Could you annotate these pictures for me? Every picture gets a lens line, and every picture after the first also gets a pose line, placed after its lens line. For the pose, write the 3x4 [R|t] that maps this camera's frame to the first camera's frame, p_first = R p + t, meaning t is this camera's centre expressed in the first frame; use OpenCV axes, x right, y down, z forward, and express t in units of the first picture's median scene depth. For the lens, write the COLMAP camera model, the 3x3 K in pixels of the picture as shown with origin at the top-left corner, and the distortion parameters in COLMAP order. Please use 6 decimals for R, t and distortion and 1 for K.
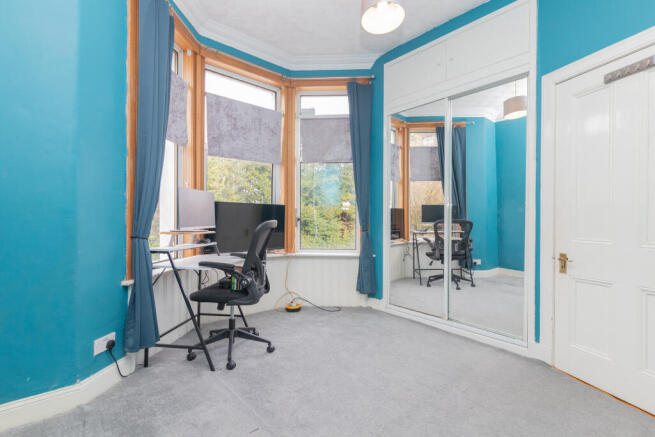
lens RADIAL K [[296.8, 0, 327.5], [0, 296.8, 219.4], [0, 0, 1]] dist [0.000714, -0.000156]
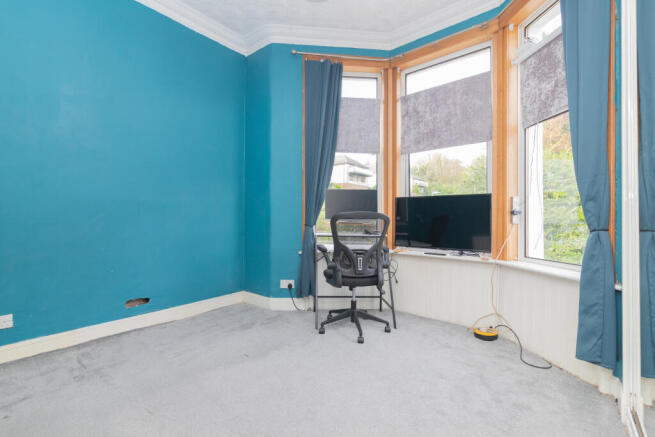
lens RADIAL K [[296.8, 0, 327.5], [0, 296.8, 219.4], [0, 0, 1]] dist [0.000714, -0.000156]
pose [[0.165405, -0.007036, -0.986201, 0.739469], [-0.003201, 0.999965, -0.007671, 0.032205], [0.986221, 0.004426, 0.165377, 0.673496]]
